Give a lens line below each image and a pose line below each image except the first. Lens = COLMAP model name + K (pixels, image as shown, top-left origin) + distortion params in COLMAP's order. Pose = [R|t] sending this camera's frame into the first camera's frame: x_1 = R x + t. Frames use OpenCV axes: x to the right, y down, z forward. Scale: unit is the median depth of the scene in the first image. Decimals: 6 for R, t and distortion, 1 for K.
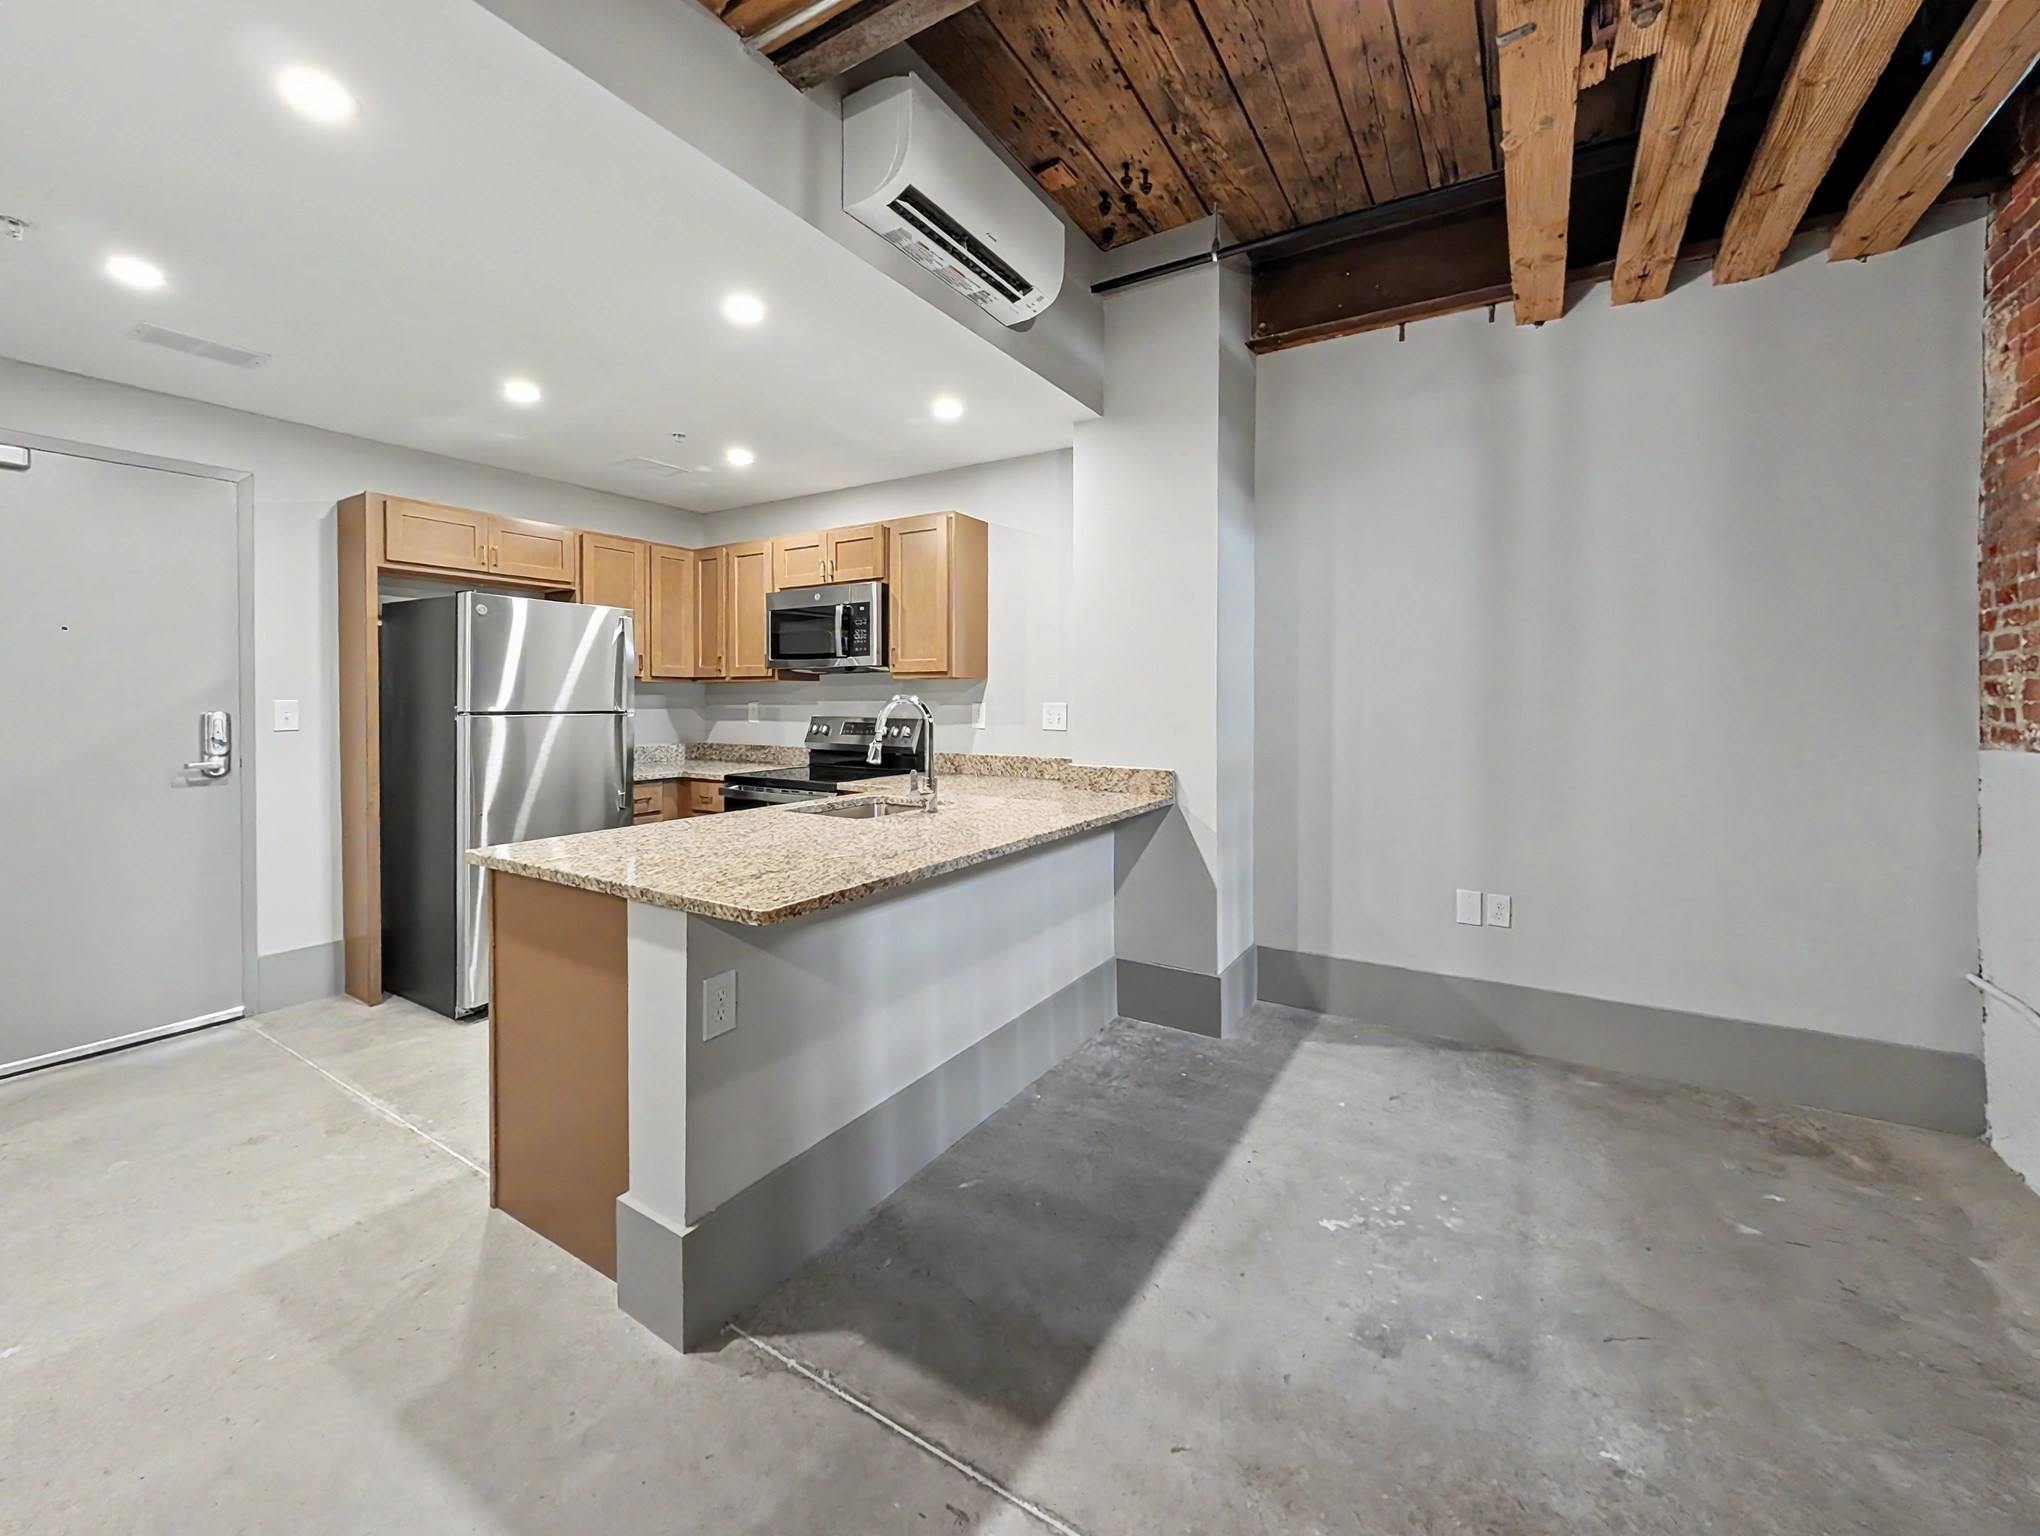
lens RADIAL K [[824.5, 0, 1011.8], [0, 824.5, 708.6], [0, 0, 1]] dist [0.000271, 0.000135]
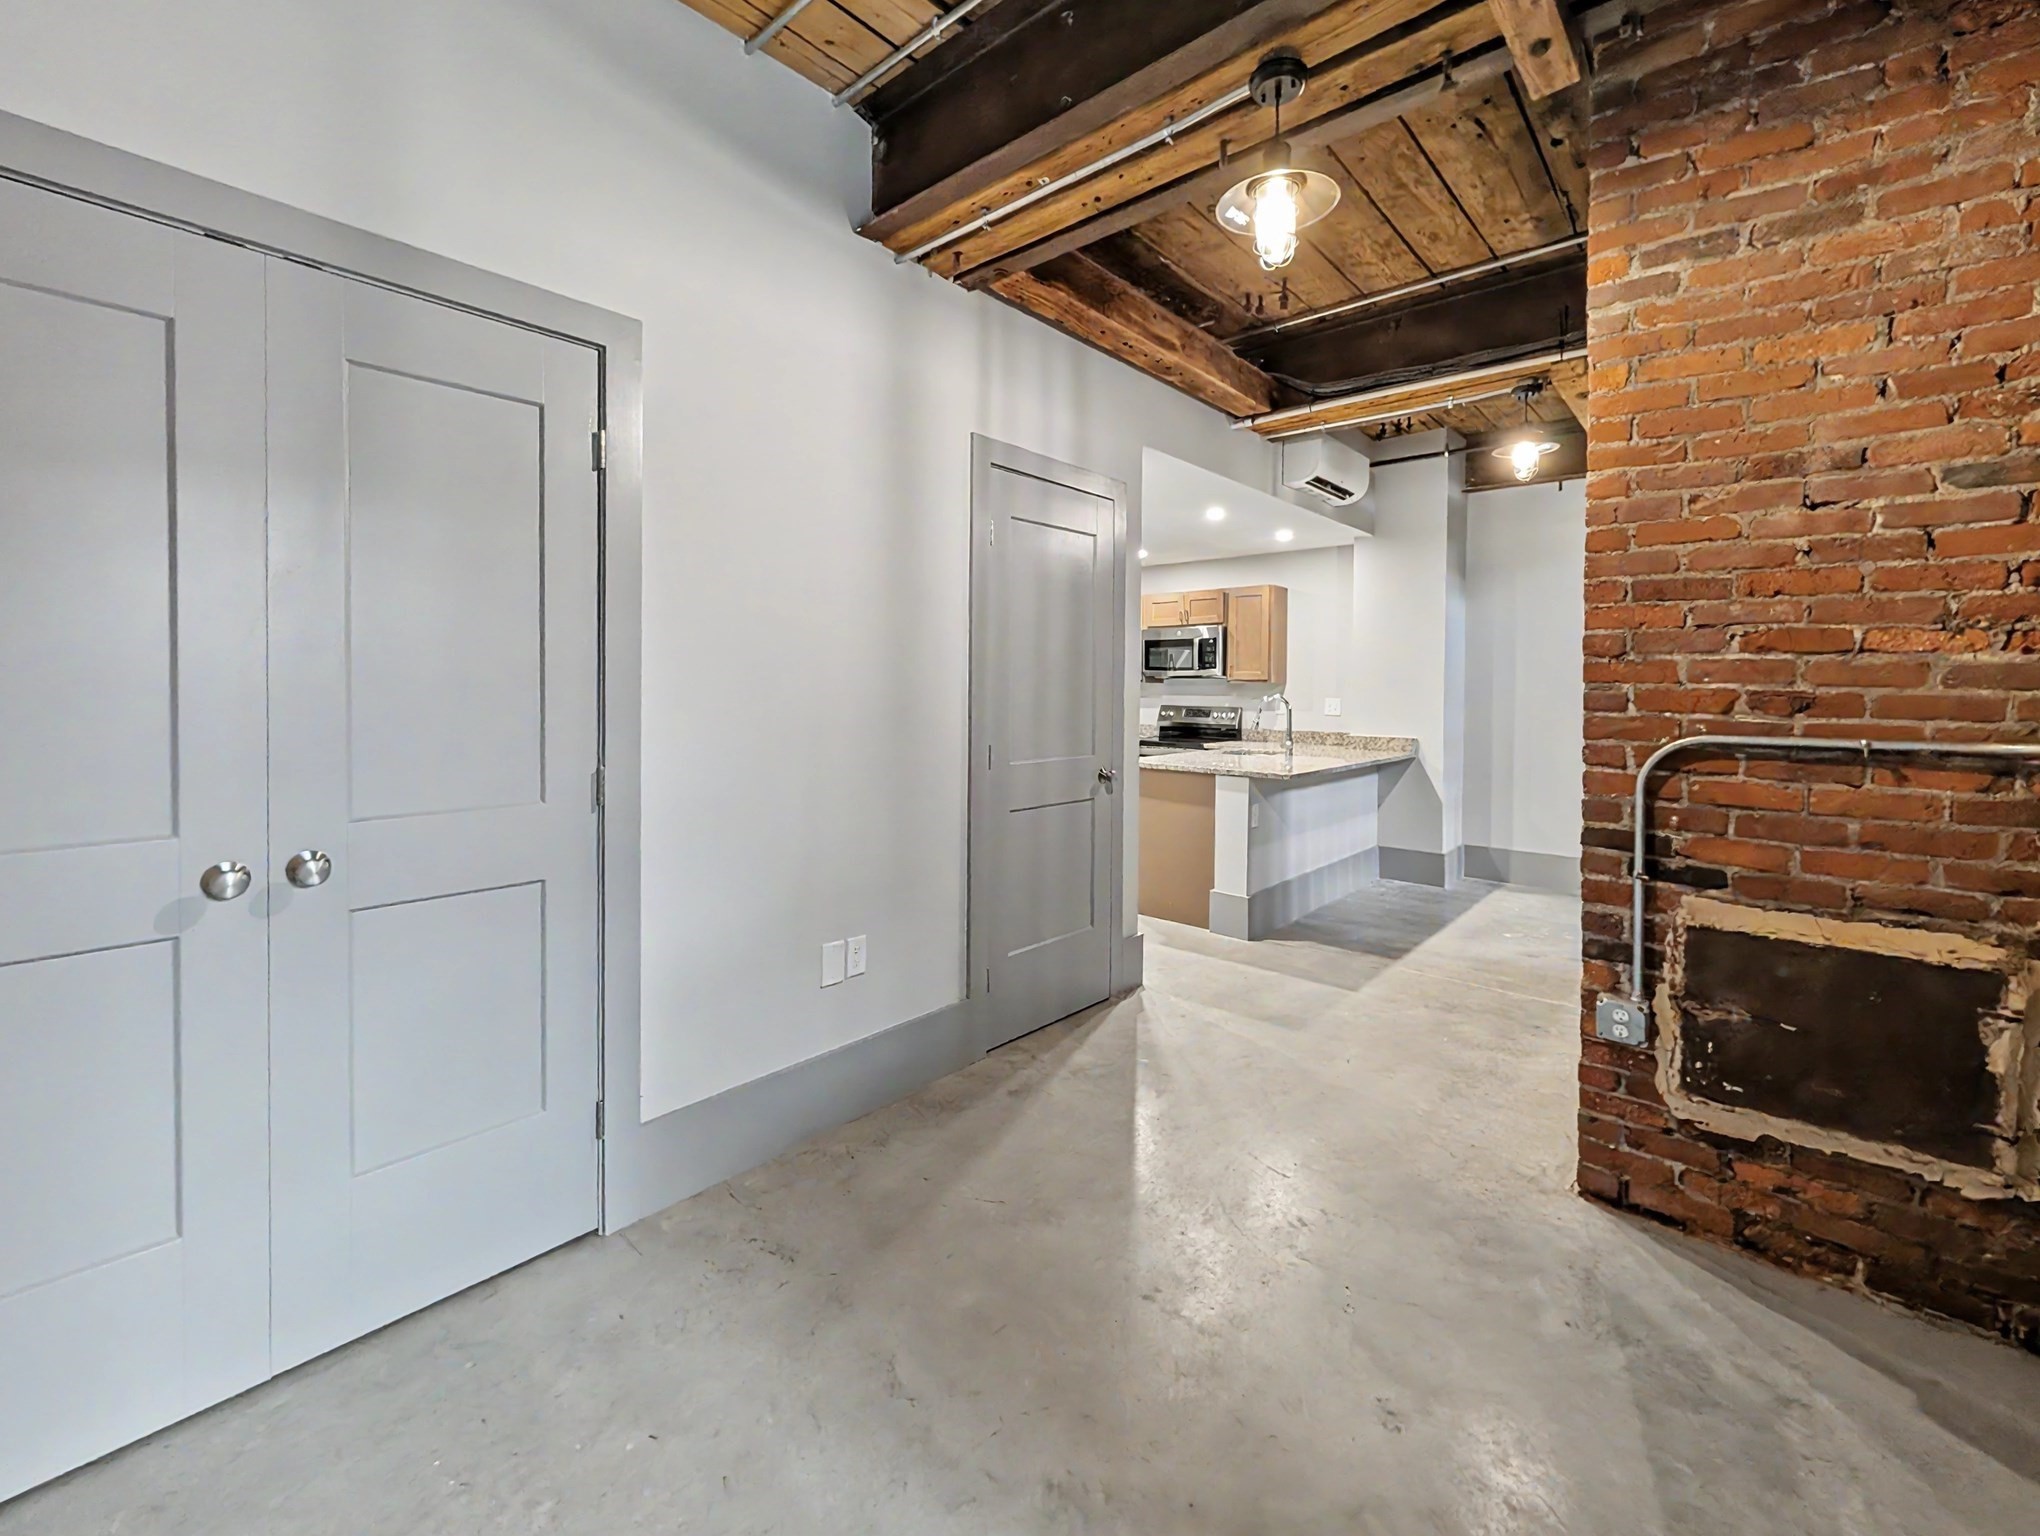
lens RADIAL K [[837.5, 0, 1018.5], [0, 837.5, 697.8], [0, 0, 1]] dist [0.000650, 0.000126]
pose [[0.985522, 0.010335, -0.169231, -0.356036], [-0.010569, 0.999944, -0.000483, -0.002026], [0.169217, 0.002265, 0.985576, -0.953392]]
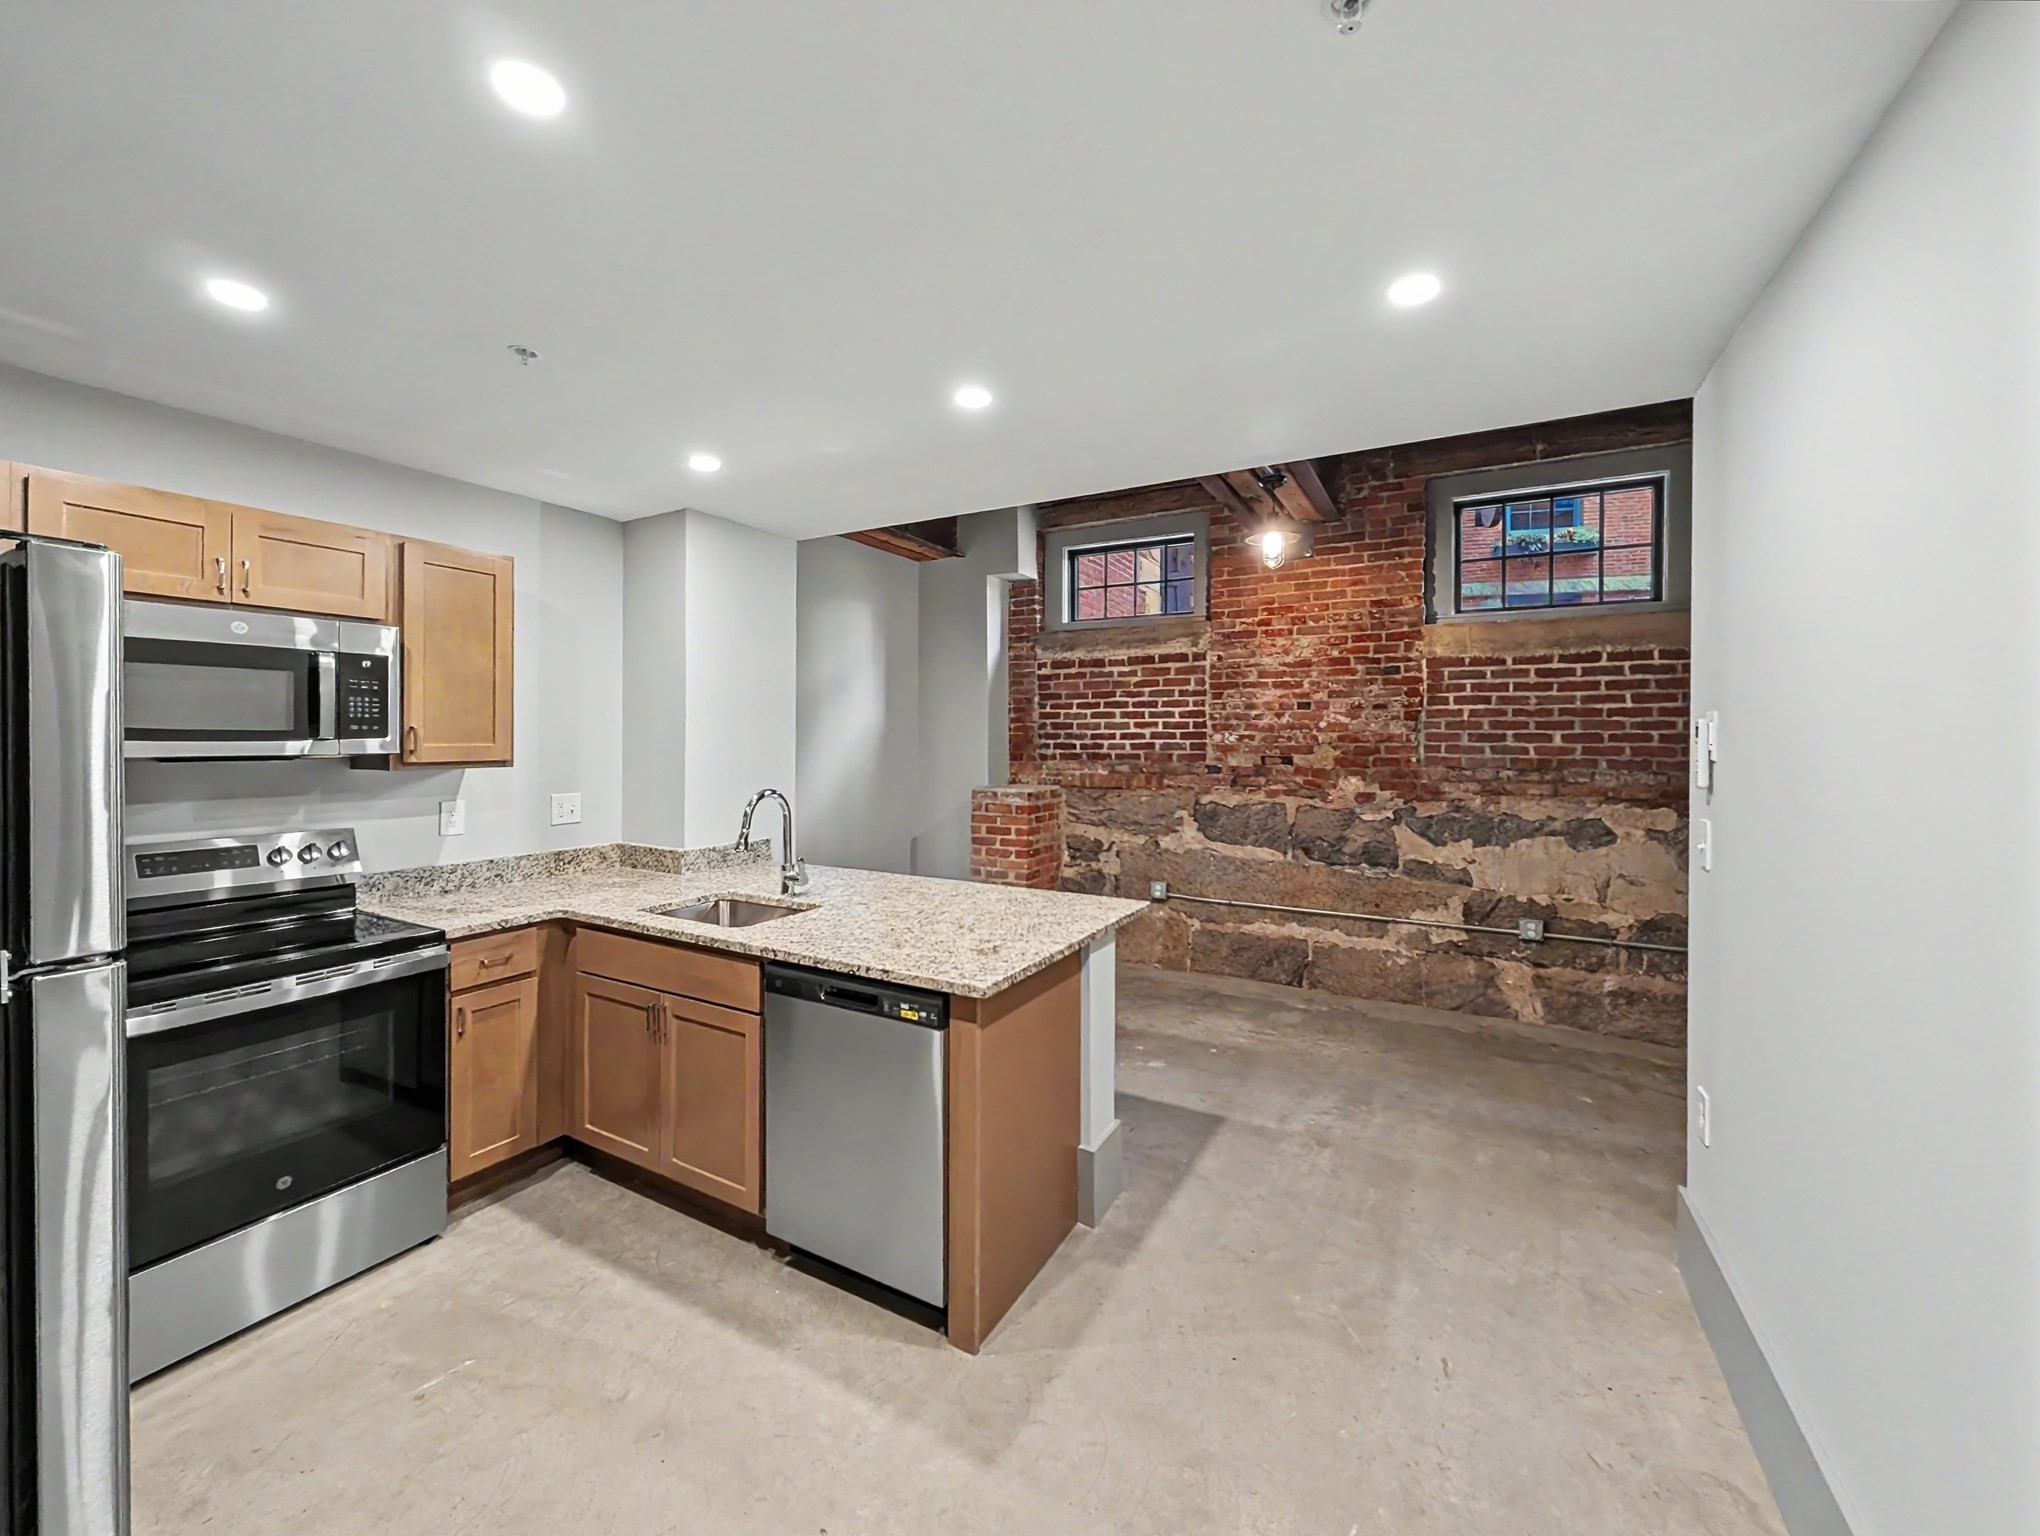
lens RADIAL K [[801.8, 0, 1018.6], [0, 801.8, 738.7], [0, 0, 1]] dist [-0.000431, -0.000046]
pose [[-0.049794, -0.008955, 0.998719, -1.046819], [0.013133, 0.999867, 0.009620, -0.079001], [-0.998673, 0.013596, -0.049670, 0.662796]]
